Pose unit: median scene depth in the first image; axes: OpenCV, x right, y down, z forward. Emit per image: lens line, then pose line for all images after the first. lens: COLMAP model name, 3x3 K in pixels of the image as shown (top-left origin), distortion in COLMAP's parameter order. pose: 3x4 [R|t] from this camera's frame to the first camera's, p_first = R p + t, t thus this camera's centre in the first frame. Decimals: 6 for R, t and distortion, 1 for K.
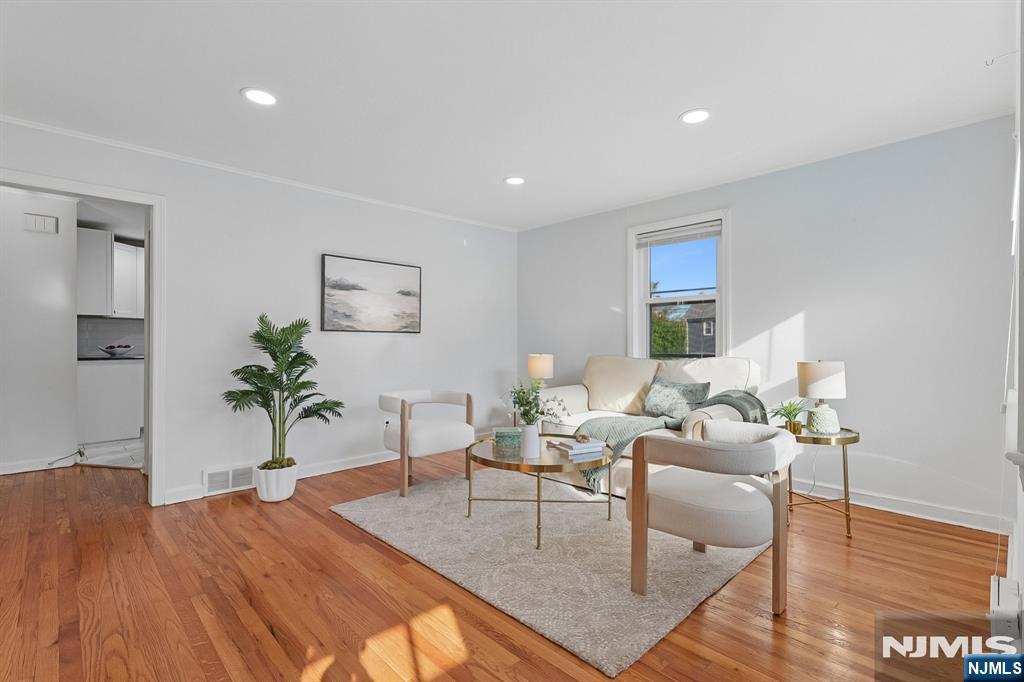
lens RADIAL K [[478.3, 0, 519.6], [0, 478.3, 344.6], [0, 0, 1]] dist [-0.001389, 0.000168]
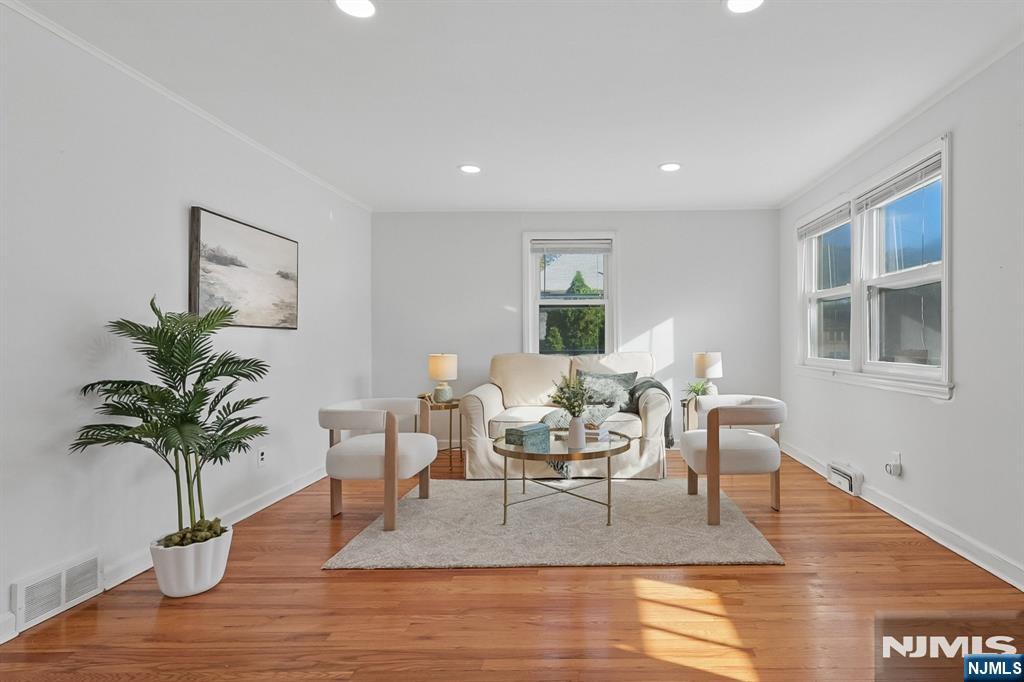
lens RADIAL K [[509.4, 0, 595.1], [0, 509.4, 339.0], [0, 0, 1]] dist [0.000896, 0.000309]
pose [[0.697492, -0.001534, 0.716591, -0.549471], [0.010068, 0.999920, -0.007660, 0.002116], [-0.716522, 0.012557, 0.697451, 0.126944]]
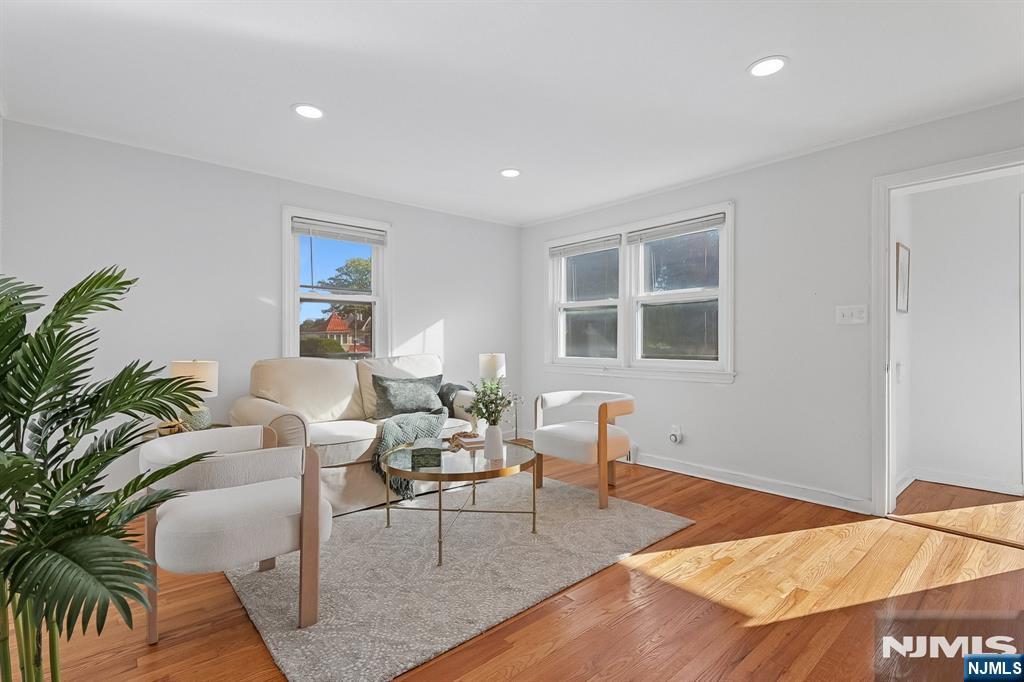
lens RADIAL K [[475.4, 0, 512.0], [0, 475.4, 341.0], [0, 0, 1]] dist [-0.001675, 0.000031]
pose [[0.058071, 0.001040, 0.998312, -0.682195], [0.007050, 0.999974, -0.001452, -0.002145], [-0.998288, 0.007123, 0.058062, 0.651291]]
